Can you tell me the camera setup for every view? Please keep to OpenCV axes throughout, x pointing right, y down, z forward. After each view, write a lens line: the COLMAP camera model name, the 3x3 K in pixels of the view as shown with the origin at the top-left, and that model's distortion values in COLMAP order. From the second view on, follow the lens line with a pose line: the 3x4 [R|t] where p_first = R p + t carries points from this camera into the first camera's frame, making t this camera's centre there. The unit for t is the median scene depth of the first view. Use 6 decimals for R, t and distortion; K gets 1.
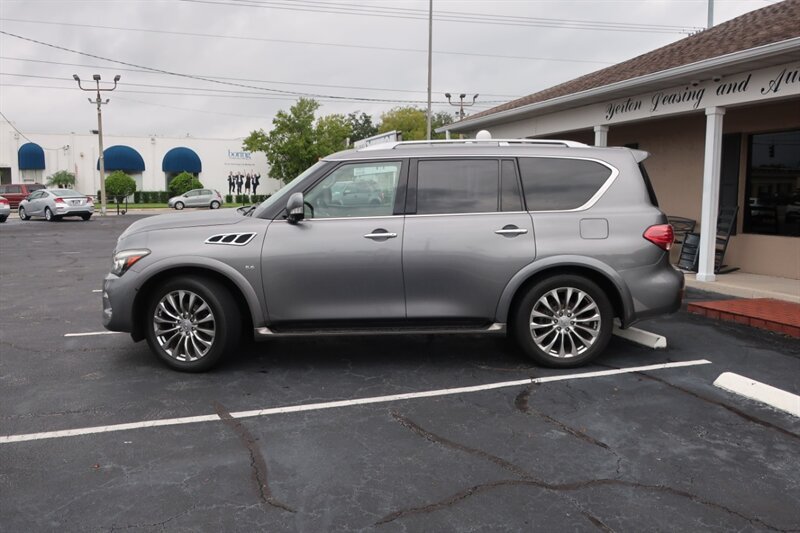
lens RADIAL K [[683.4, 0, 409.6], [0, 683.4, 265.3], [0, 0, 1]] dist [-0.019258, 0.016486]
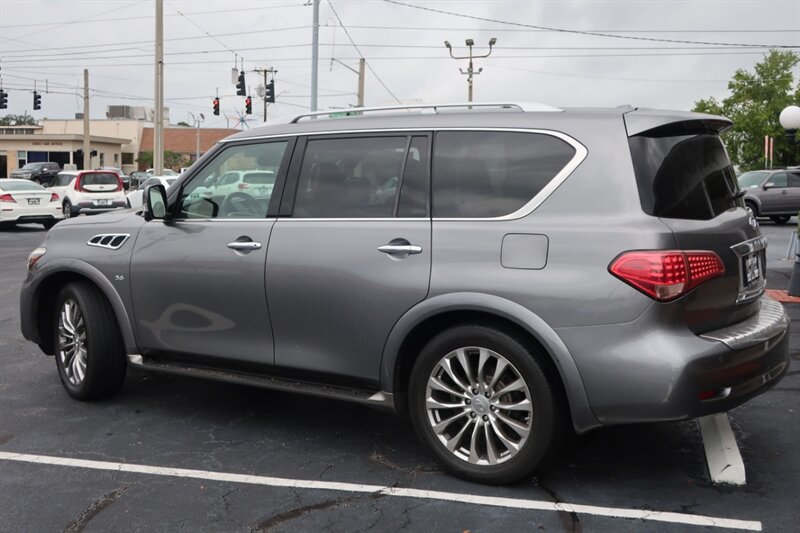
lens RADIAL K [[917.1, 0, 422.5], [0, 917.1, 267.0], [0, 0, 1]] dist [-0.032222, 0.000000]
pose [[0.826178, 0.061423, -0.560051, 0.629512], [-0.070382, 0.997505, 0.005575, -0.038263], [0.558996, 0.034811, 0.828439, 0.305605]]
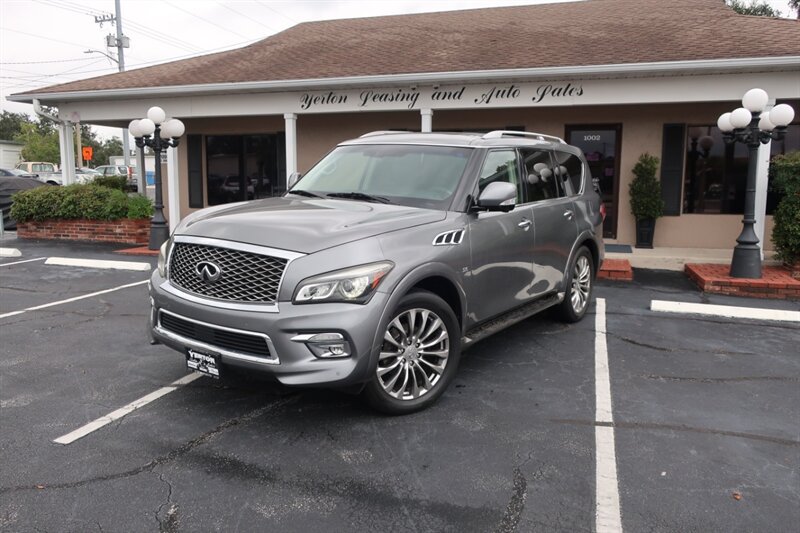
lens RADIAL K [[631.1, 0, 406.5], [0, 631.1, 267.1], [0, 0, 1]] dist [-0.004613, -0.002342]
pose [[0.590991, -0.114289, 0.798541, -0.882741], [0.081313, 0.993311, 0.081986, -0.068248], [-0.802569, 0.016478, 0.596331, 0.565056]]
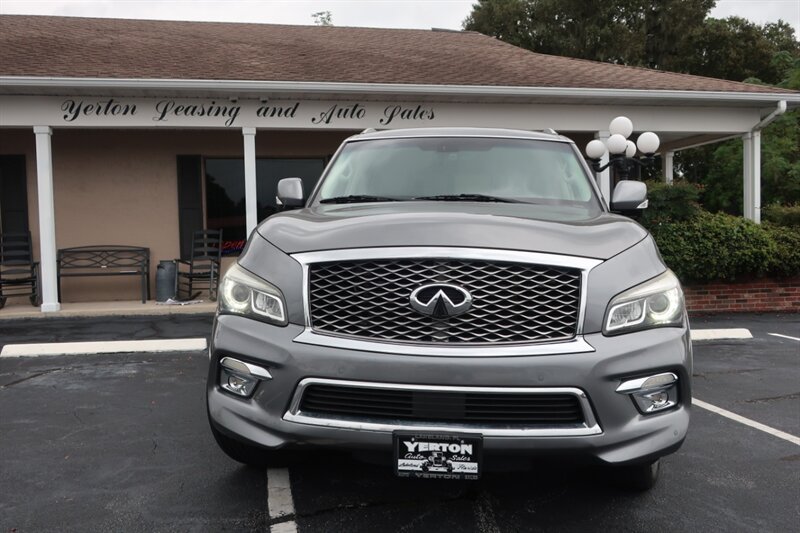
lens RADIAL K [[715.8, 0, 402.8], [0, 715.8, 268.5], [0, 0, 1]] dist [-0.007327, 0.007277]
pose [[0.134414, -0.052322, 0.989543, -0.924470], [0.121905, 0.991893, 0.035887, -0.065176], [-0.983398, 0.115807, 0.139702, 1.088380]]
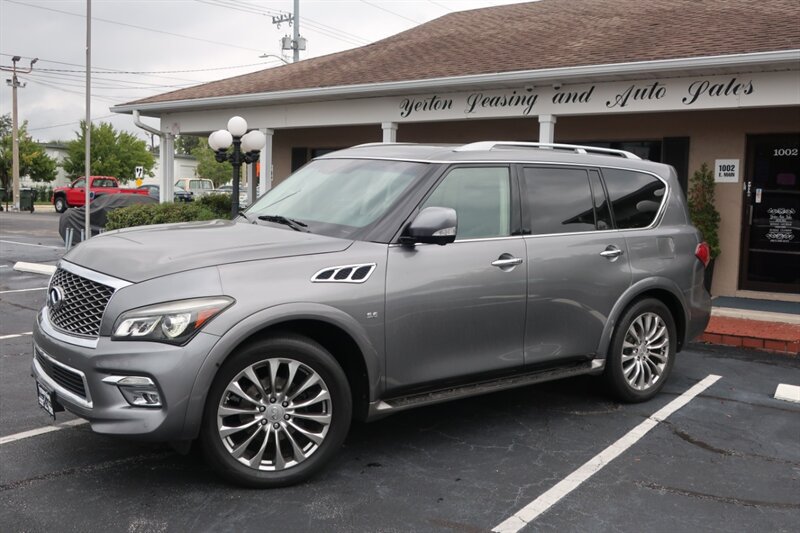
lens RADIAL K [[801.6, 0, 409.8], [0, 801.6, 266.5], [0, 0, 1]] dist [-0.007558, 0.000000]
pose [[0.807173, -0.034347, 0.589314, -0.649899], [0.040607, 0.999172, 0.002616, -0.043955], [-0.588916, 0.021819, 0.807900, 0.320754]]
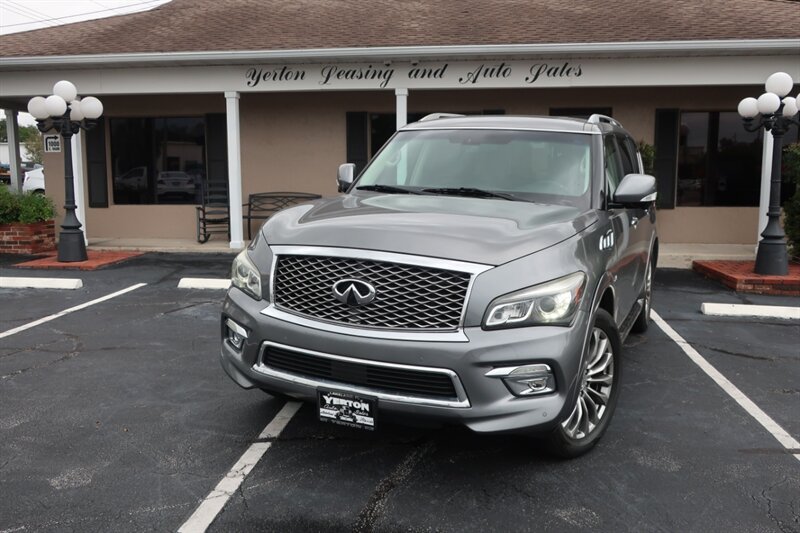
lens RADIAL K [[715.8, 0, 405.3], [0, 715.8, 266.2], [0, 0, 1]] dist [-0.007327, 0.007277]
pose [[0.438087, -0.125046, 0.890193, -0.973473], [0.094317, 0.991206, 0.092820, -0.096940], [-0.893971, 0.043298, 0.446028, 0.831877]]
